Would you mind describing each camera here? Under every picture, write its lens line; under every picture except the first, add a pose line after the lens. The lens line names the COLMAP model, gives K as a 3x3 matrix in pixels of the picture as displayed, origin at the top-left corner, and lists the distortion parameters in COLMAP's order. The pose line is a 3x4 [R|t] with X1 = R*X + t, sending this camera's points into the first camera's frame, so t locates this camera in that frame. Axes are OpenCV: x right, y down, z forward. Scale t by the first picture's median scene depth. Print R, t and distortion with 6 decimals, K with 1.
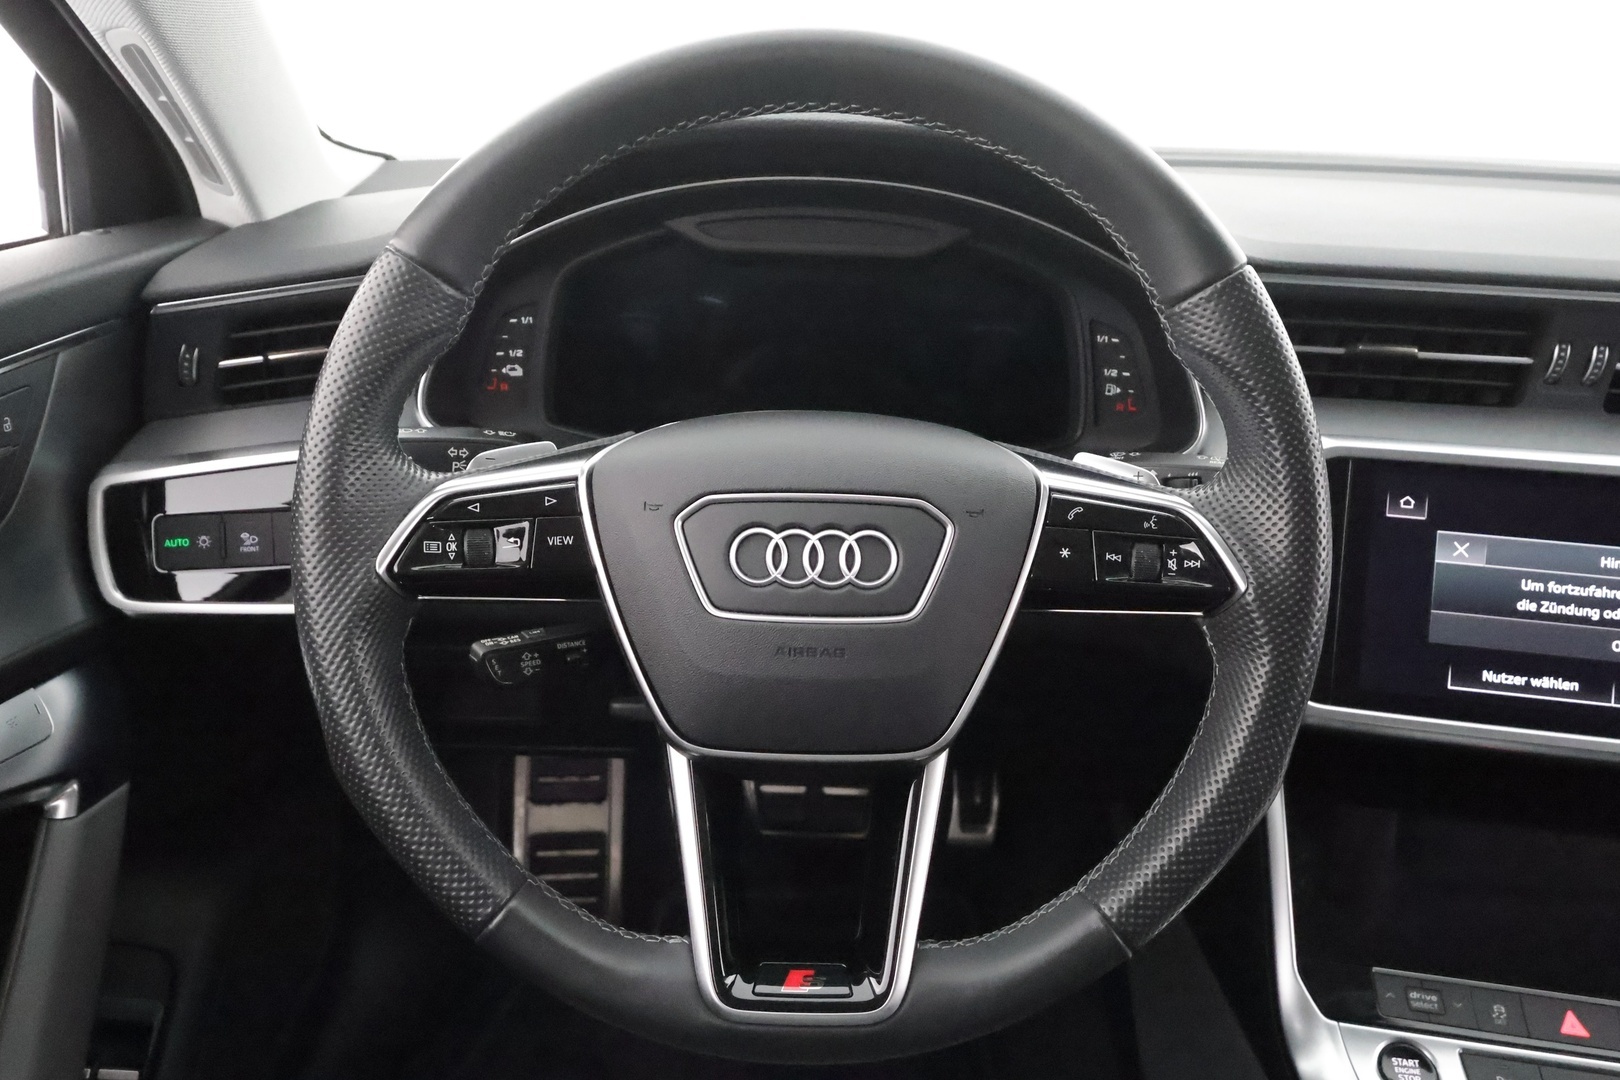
lens RADIAL K [[1196.7, 0, 808.0], [0, 1196.7, 544.0], [0, 0, 1]] dist [0.004068, -0.001374]
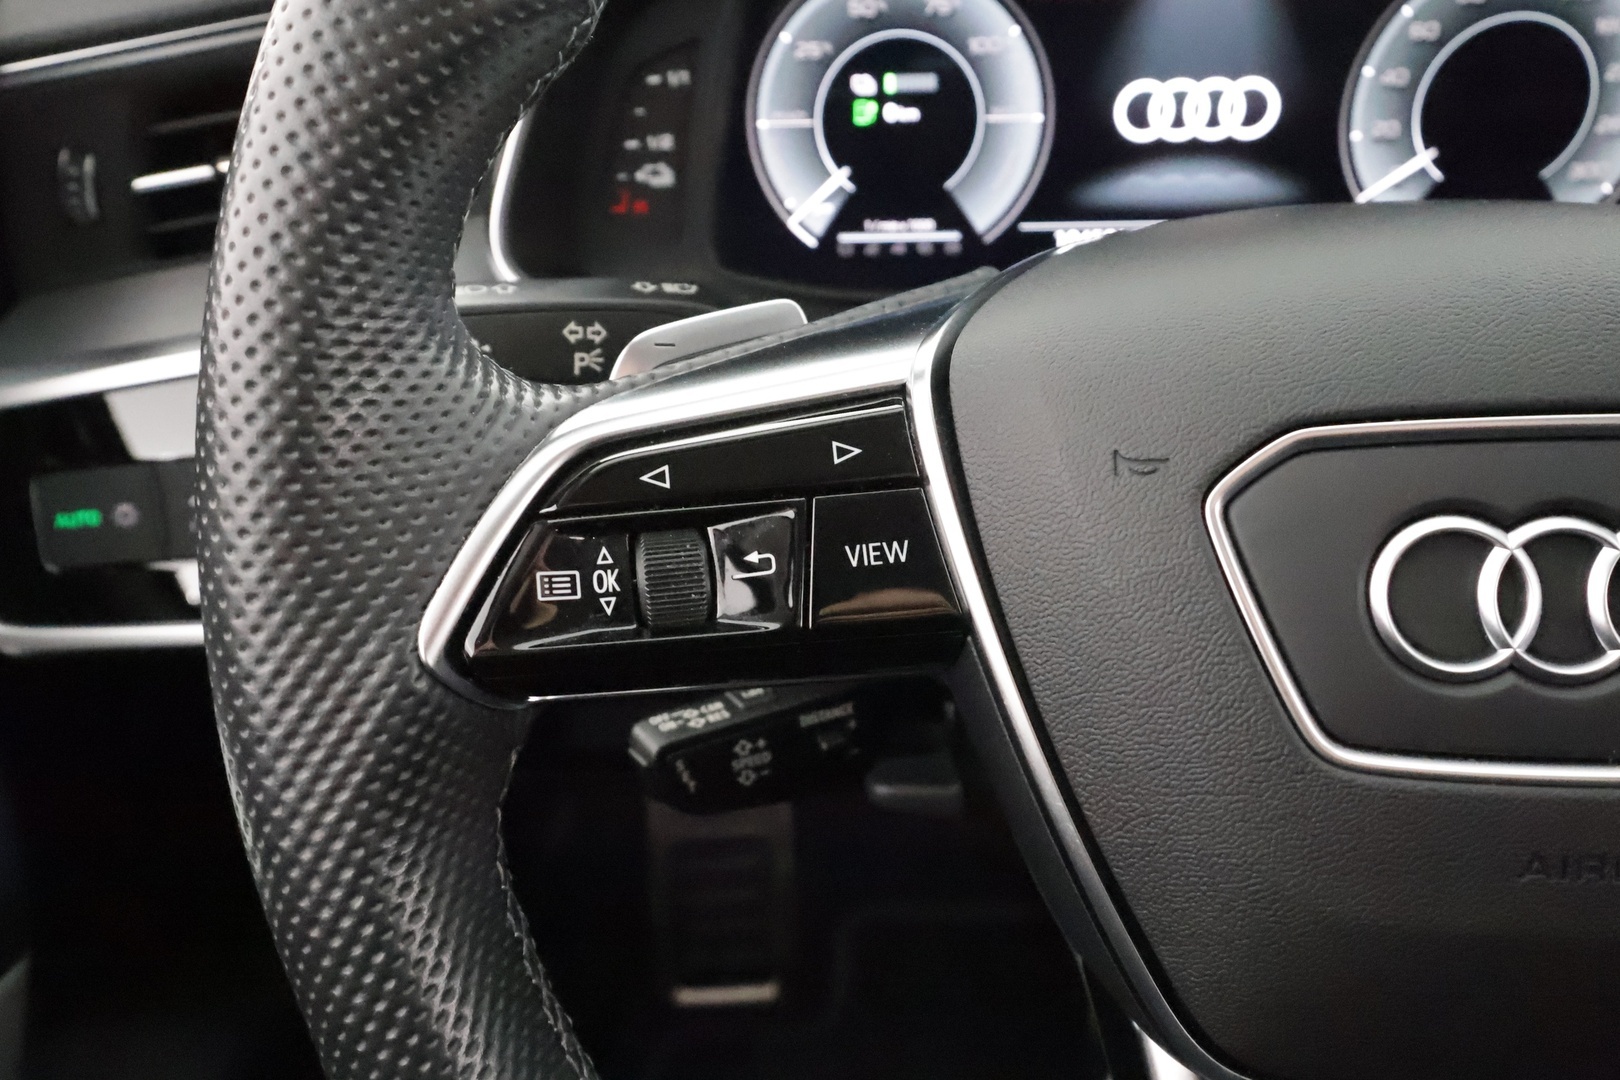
lens RADIAL K [[1284.2, 0, 811.1], [0, 1284.2, 547.3], [0, 0, 1]] dist [0.010435, -0.000749]
pose [[0.996659, -0.027591, -0.076877, -0.190777], [0.035517, 0.993973, 0.103715, -0.047626], [0.073552, -0.106099, 0.991632, 0.567632]]
